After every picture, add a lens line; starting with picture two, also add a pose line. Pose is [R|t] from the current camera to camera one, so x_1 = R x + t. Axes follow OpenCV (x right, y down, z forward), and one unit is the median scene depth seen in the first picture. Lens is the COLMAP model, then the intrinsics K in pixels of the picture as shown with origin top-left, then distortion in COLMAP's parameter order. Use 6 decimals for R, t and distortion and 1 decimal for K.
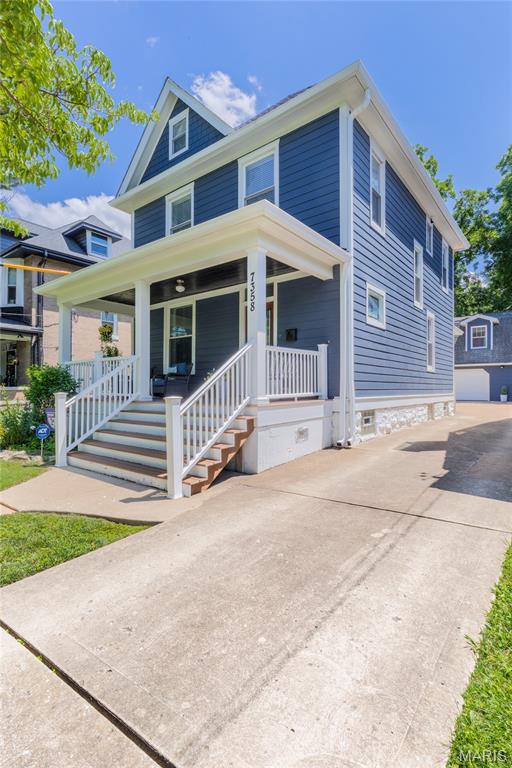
lens RADIAL K [[375.8, 0, 254.4], [0, 375.8, 384.2], [0, 0, 1]] dist [0.003226, 0.000183]
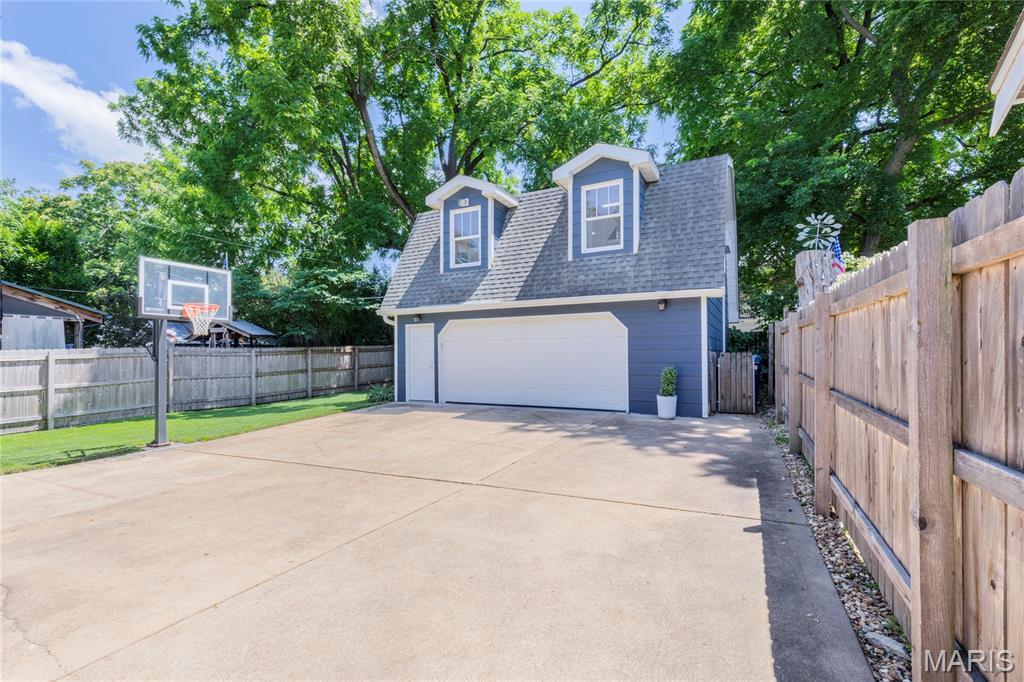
lens RADIAL K [[454.4, 0, 515.8], [0, 454.4, 348.2], [0, 0, 1]] dist [0.048129, -0.002809]
pose [[0.981284, -0.008332, 0.192384, 0.447923], [0.008638, 0.999962, -0.000750, -0.010428], [-0.192370, 0.002397, 0.981319, 0.626053]]
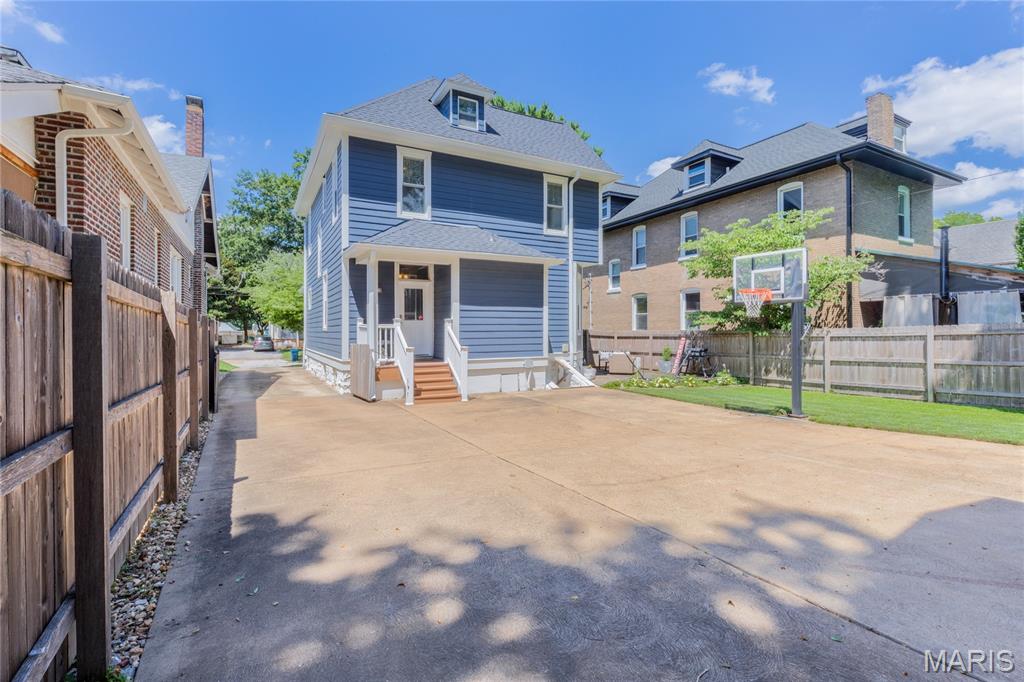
lens RADIAL K [[454.4, 0, 511.6], [0, 454.4, 336.0], [0, 0, 1]] dist [0.048129, -0.002809]
pose [[-0.371760, 0.008834, -0.928287, 0.920977], [0.013682, 0.999898, 0.004036, -0.011217], [0.928228, -0.011200, -0.371843, 1.235436]]
